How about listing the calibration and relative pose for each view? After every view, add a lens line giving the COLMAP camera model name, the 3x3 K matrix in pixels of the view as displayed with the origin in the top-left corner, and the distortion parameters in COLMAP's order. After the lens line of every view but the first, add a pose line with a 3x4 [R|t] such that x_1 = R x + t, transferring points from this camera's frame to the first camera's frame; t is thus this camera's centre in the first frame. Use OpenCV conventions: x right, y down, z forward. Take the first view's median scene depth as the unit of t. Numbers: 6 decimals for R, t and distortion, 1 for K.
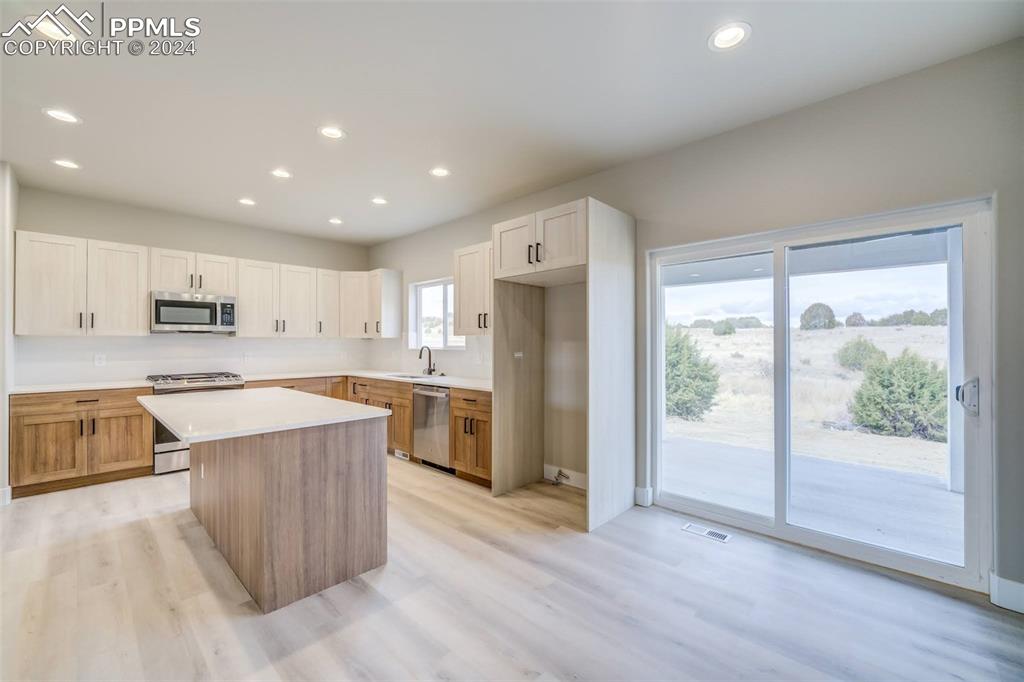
lens RADIAL K [[411.7, 0, 507.0], [0, 411.7, 343.9], [0, 0, 1]] dist [-0.004168, -0.002822]
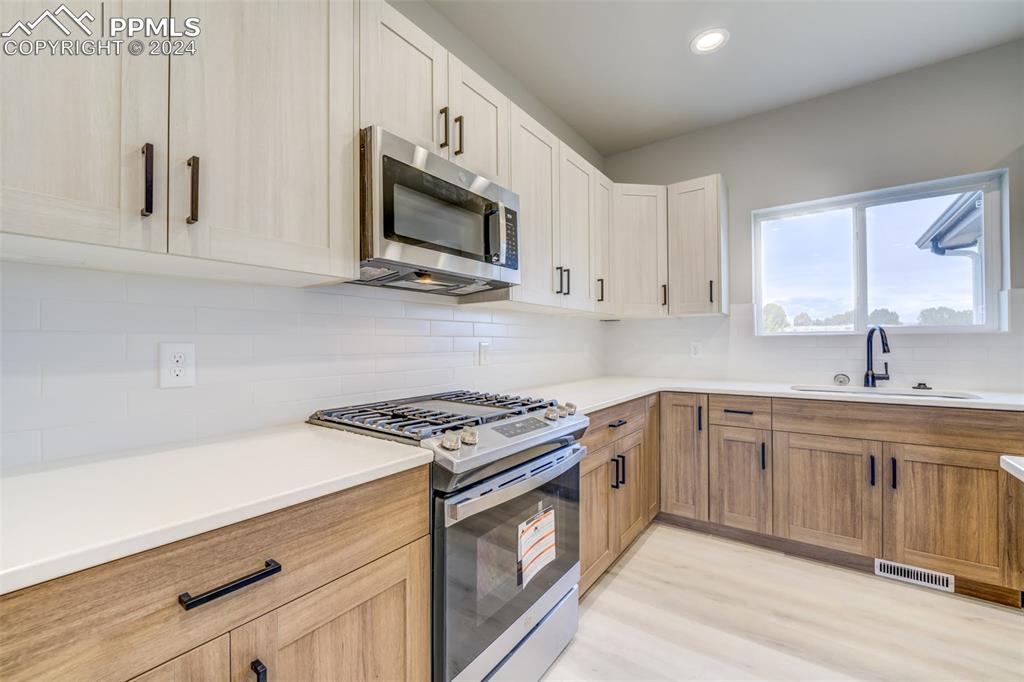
lens RADIAL K [[411.7, 0, 509.9], [0, 411.7, 342.5], [0, 0, 1]] dist [-0.004168, -0.002822]
pose [[0.992162, -0.006652, 0.124783, -0.747457], [0.007556, 0.999949, -0.006771, 0.026261], [-0.124731, 0.007661, 0.992161, 0.646723]]
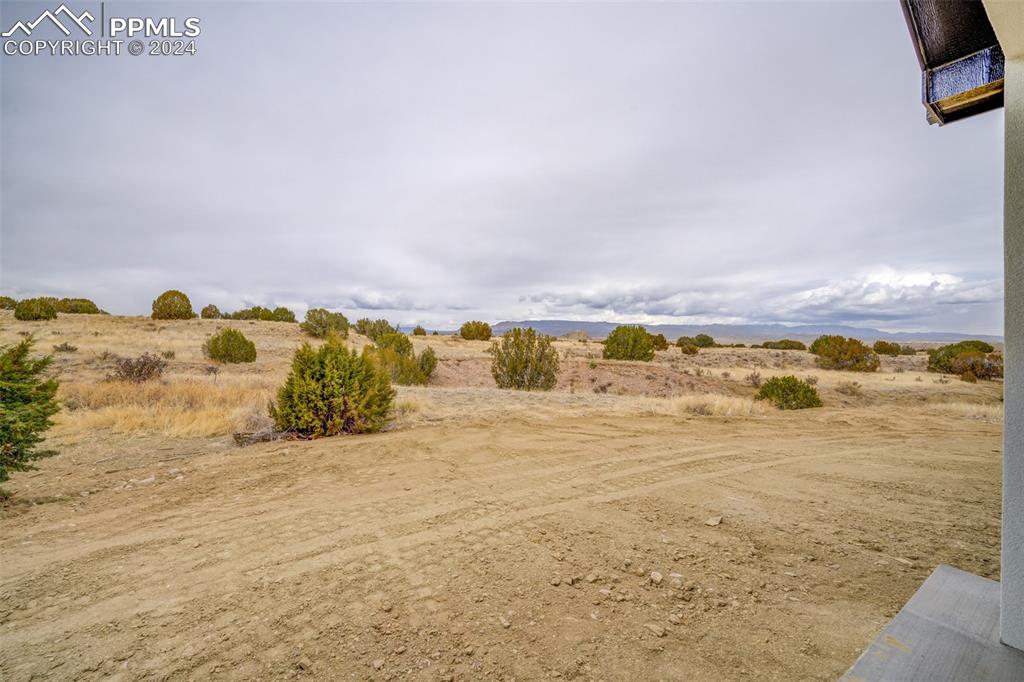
lens RADIAL K [[411.7, 0, 508.9], [0, 411.7, 334.9], [0, 0, 1]] dist [-0.004168, -0.002822]
pose [[0.218196, 0.020595, 0.975688, 0.579221], [-0.015270, 0.999727, -0.017688, 0.066279], [-0.975785, -0.011039, 0.218451, 1.304041]]
